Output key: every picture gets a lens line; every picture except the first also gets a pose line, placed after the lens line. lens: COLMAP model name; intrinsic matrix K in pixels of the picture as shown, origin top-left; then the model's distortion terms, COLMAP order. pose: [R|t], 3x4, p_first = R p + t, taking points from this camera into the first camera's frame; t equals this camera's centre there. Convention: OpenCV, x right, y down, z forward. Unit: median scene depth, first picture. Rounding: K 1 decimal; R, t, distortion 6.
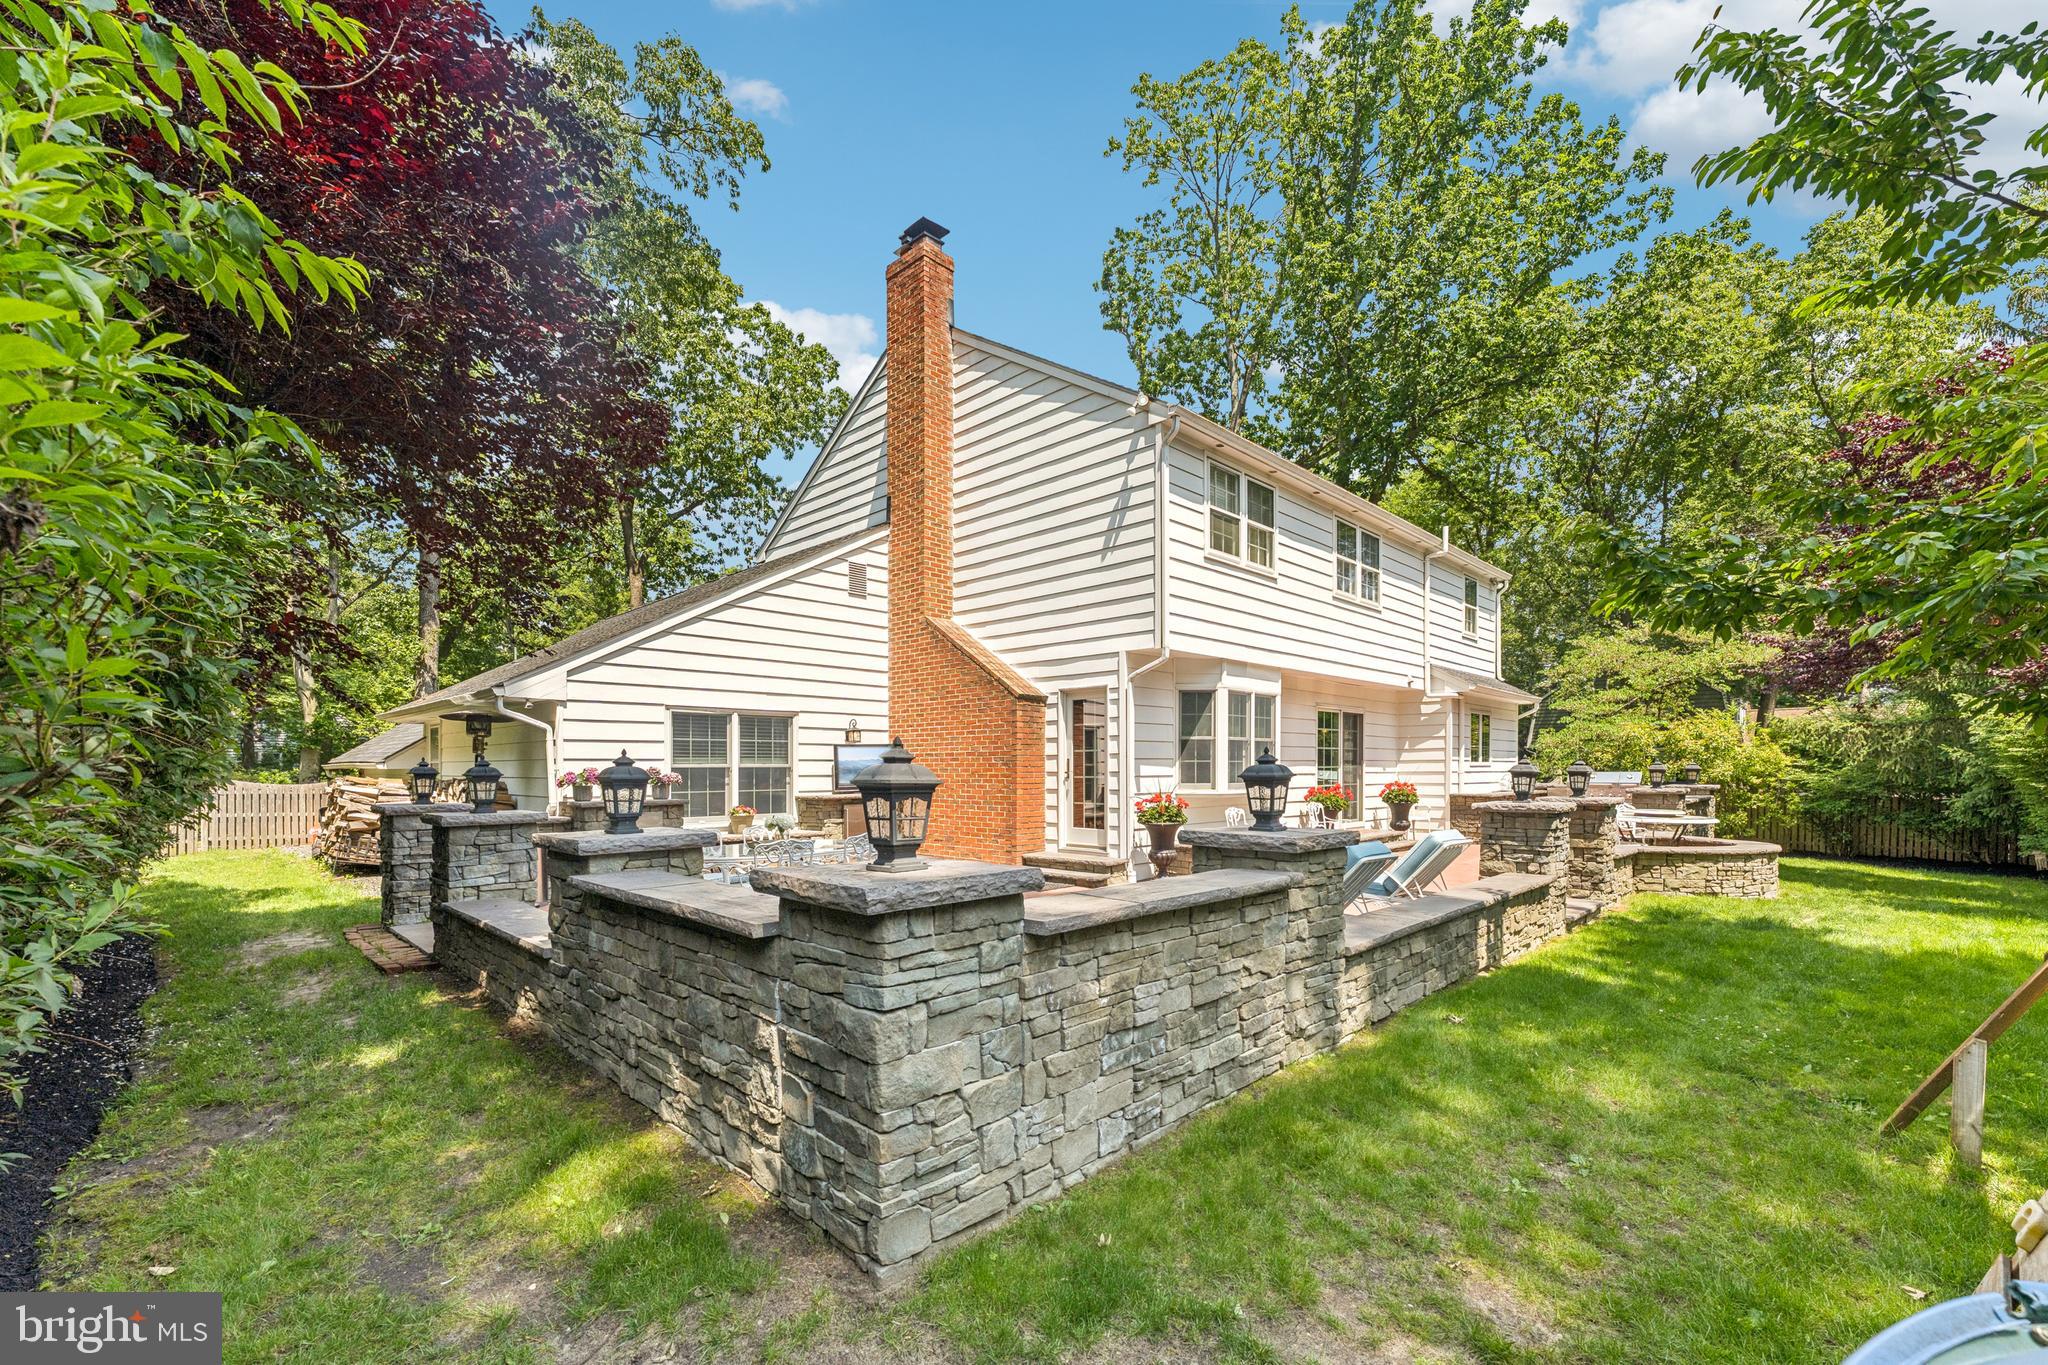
lens RADIAL K [[854.4, 0, 1013.5], [0, 854.4, 763.1], [0, 0, 1]] dist [0.000572, -0.000291]
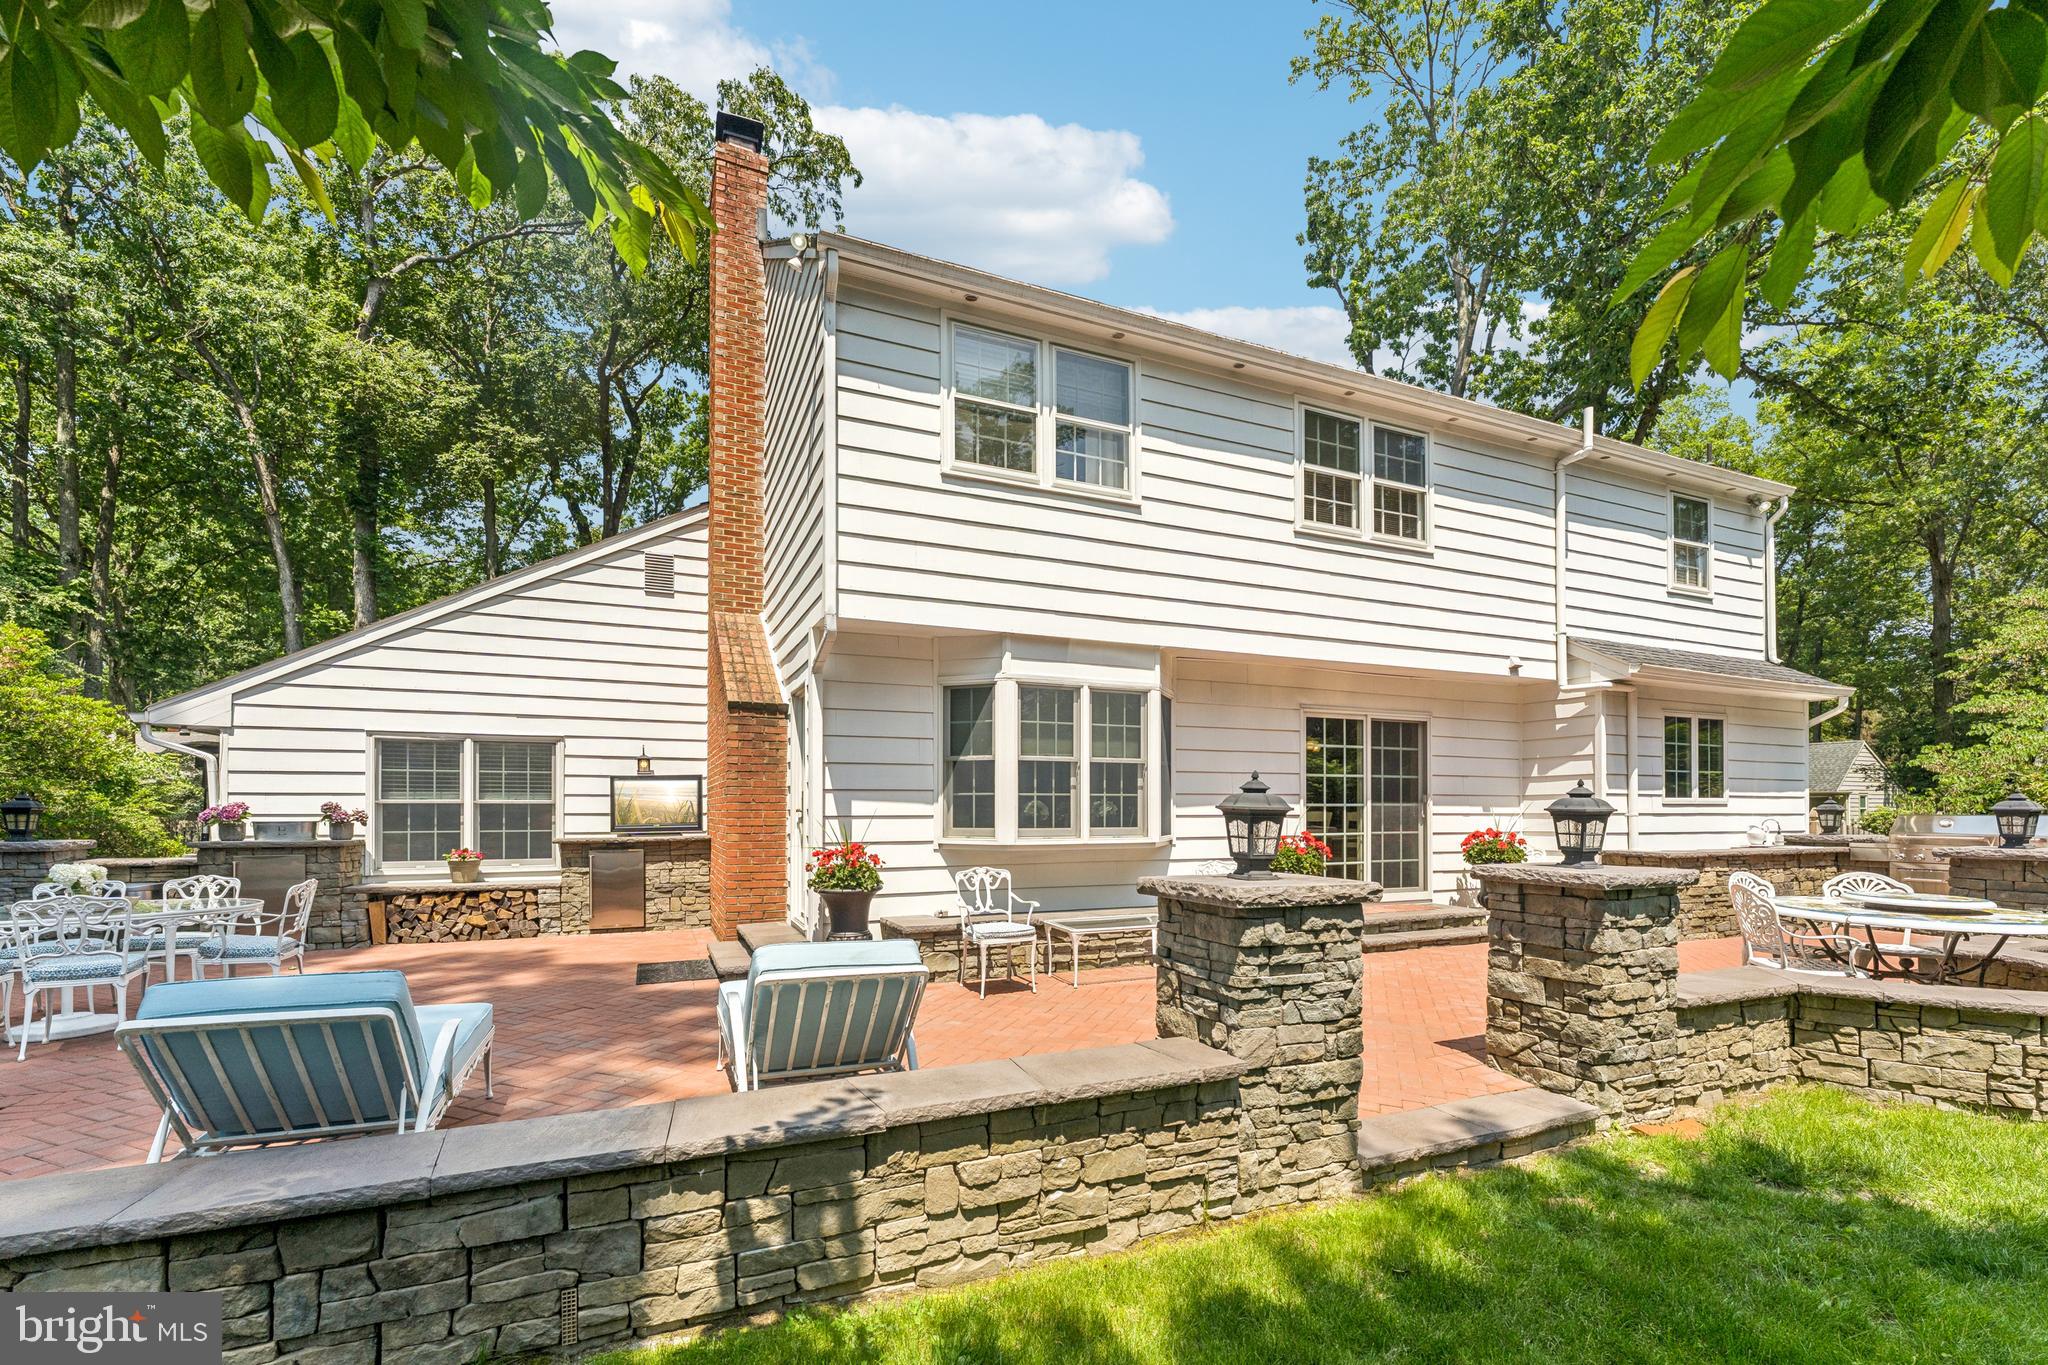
lens RADIAL K [[854.4, 0, 1016.3], [0, 854.4, 792.4], [0, 0, 1]] dist [0.000572, -0.000291]
pose [[0.931441, -0.004679, -0.363863, 0.432765], [-0.000766, 0.999890, -0.014820, 0.005507], [0.363892, 0.014083, 0.931335, 0.365077]]
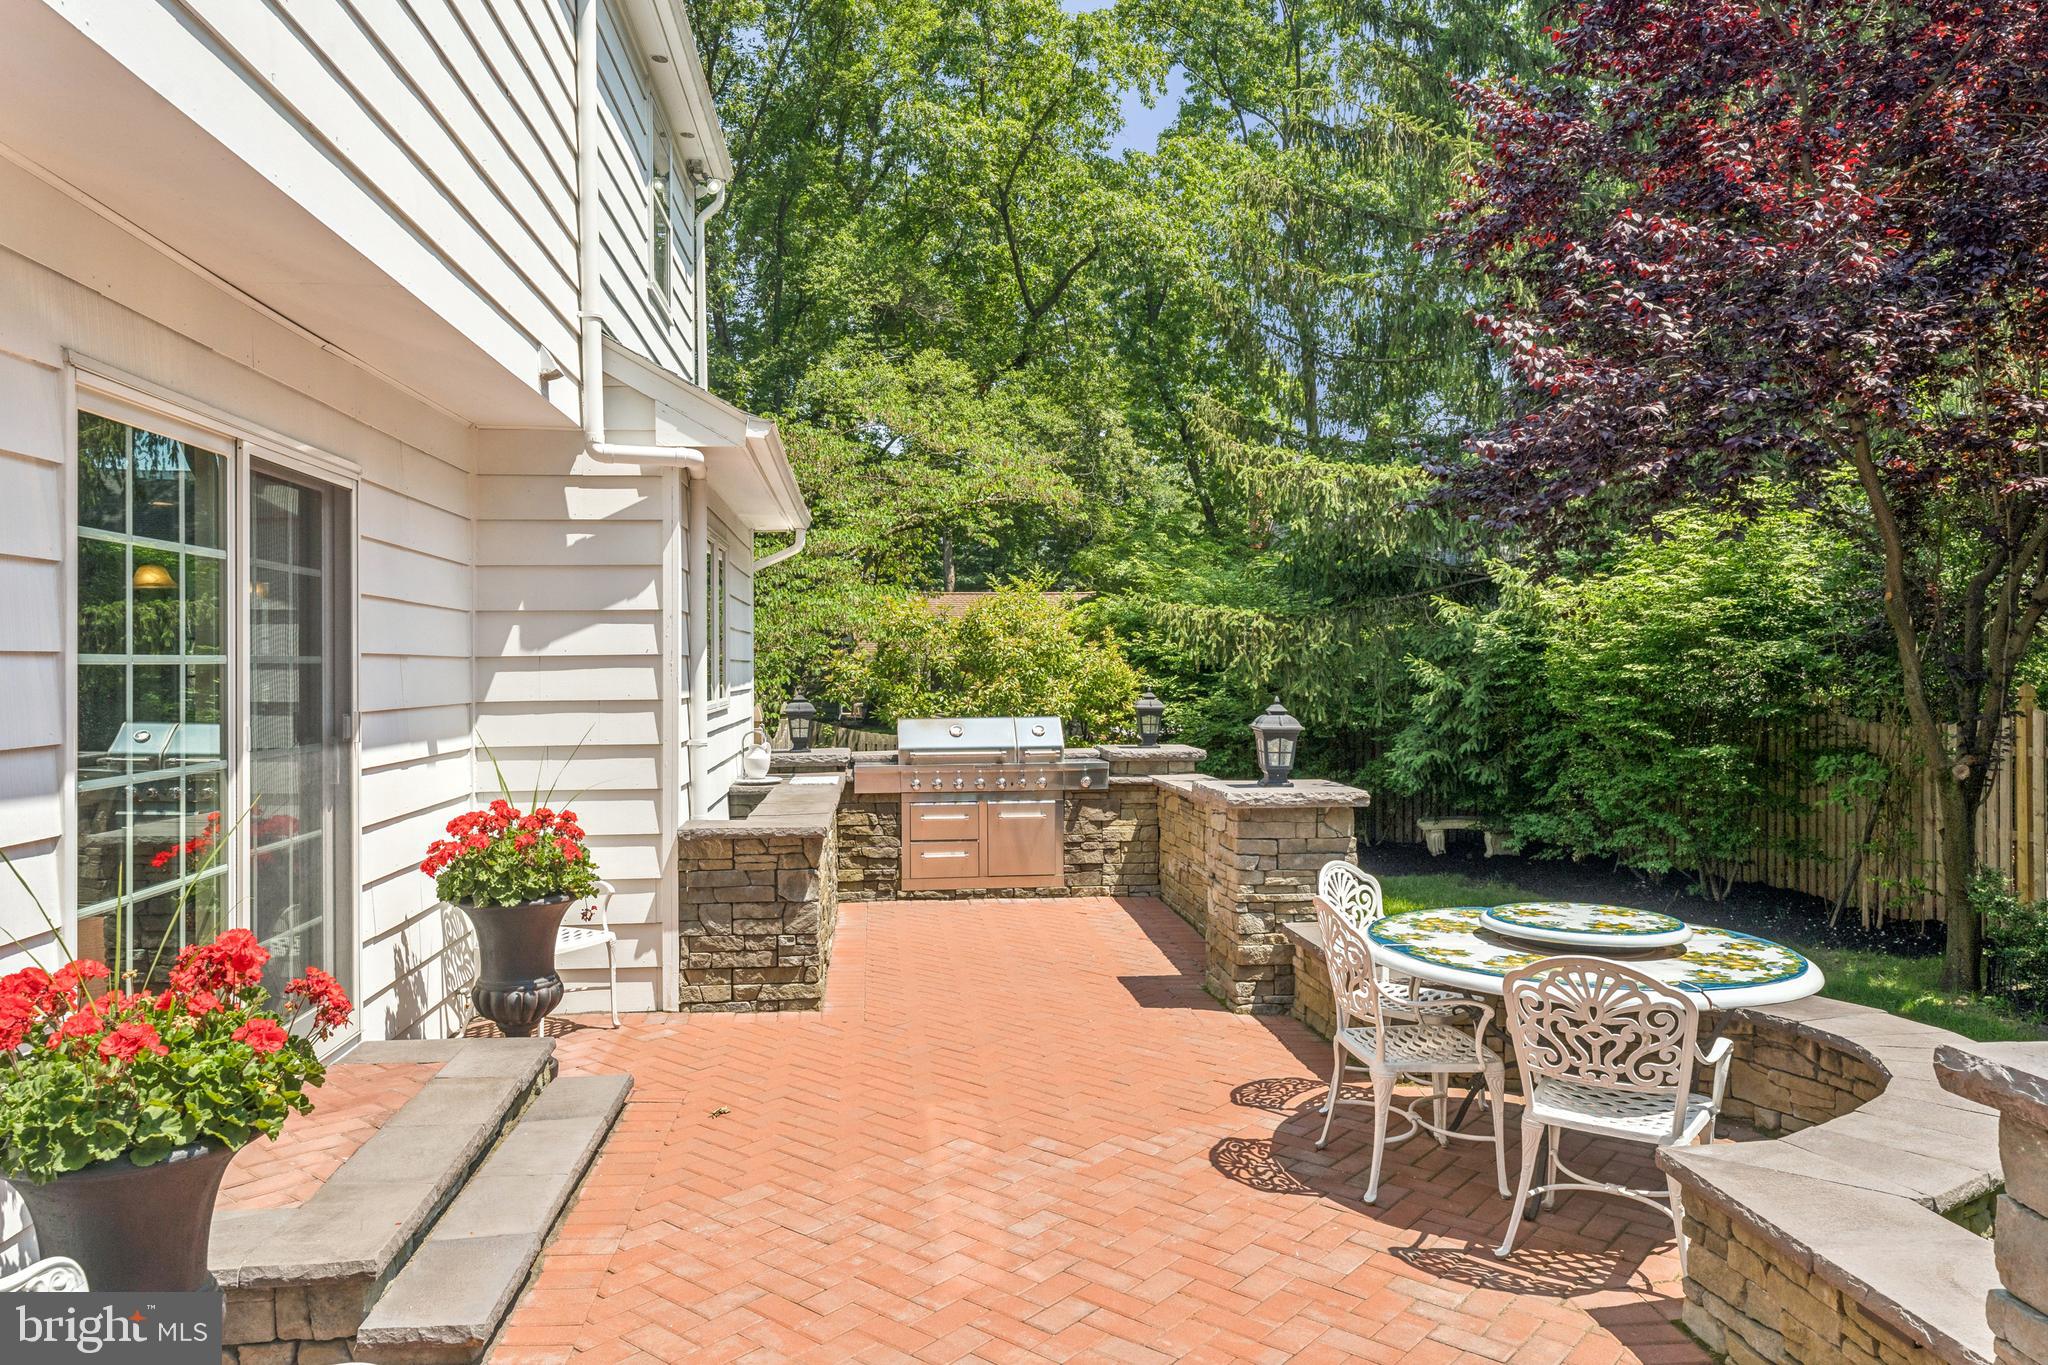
lens RADIAL K [[1387.5, 0, 1022.6], [0, 1387.5, 672.1], [0, 0, 1]] dist [-0.001411, 0.000431]
pose [[0.627441, -0.004473, 0.778651, 0.304079], [0.000417, 0.999985, 0.005408, -0.018664], [-0.778664, -0.003069, 0.627434, 0.807540]]
